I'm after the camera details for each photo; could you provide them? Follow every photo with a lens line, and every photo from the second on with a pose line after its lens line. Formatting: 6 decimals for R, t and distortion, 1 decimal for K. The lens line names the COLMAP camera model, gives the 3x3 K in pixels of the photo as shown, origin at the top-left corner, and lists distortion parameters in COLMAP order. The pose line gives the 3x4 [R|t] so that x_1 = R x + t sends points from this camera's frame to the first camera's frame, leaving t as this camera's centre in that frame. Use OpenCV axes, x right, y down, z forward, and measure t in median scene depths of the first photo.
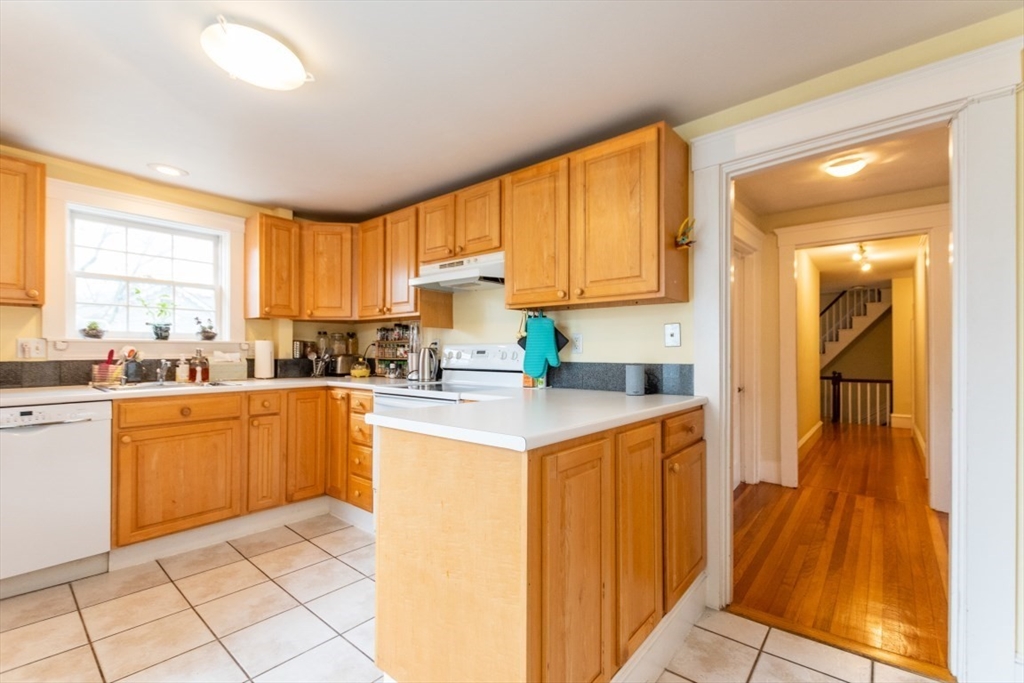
lens RADIAL K [[444.1, 0, 512.2], [0, 444.1, 351.1], [0, 0, 1]] dist [0.001440, -0.000279]
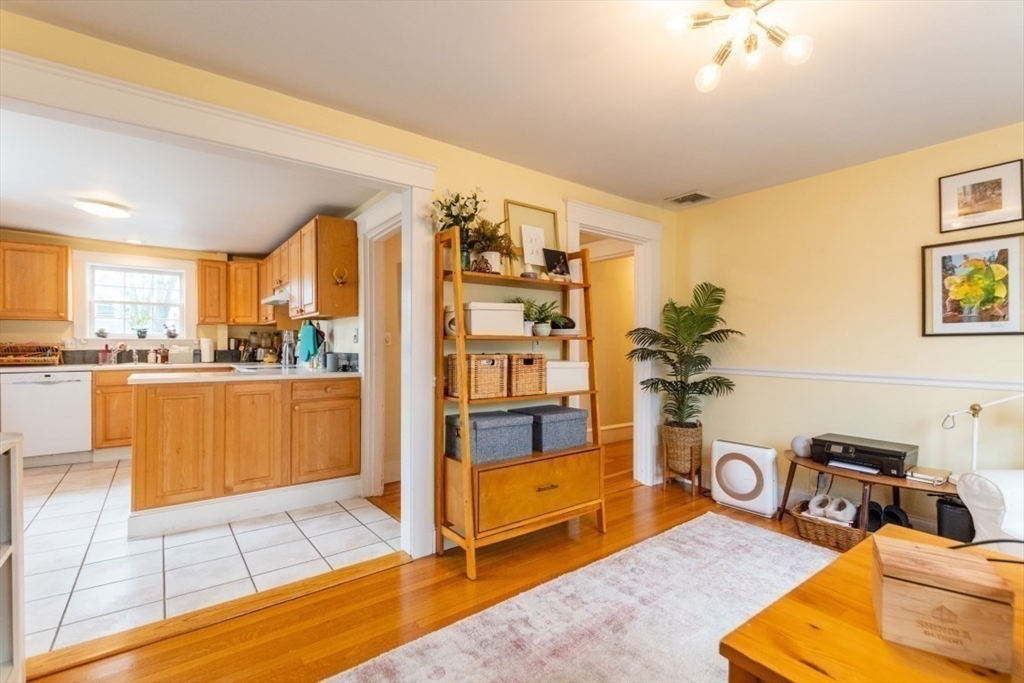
lens RADIAL K [[444.1, 0, 512.2], [0, 444.1, 351.1], [0, 0, 1]] dist [0.001440, -0.000279]
pose [[0.978677, 0.003729, -0.205371, 0.916080], [-0.000837, 0.999899, 0.014167, -0.001973], [0.205403, -0.013693, 0.978582, -0.357181]]
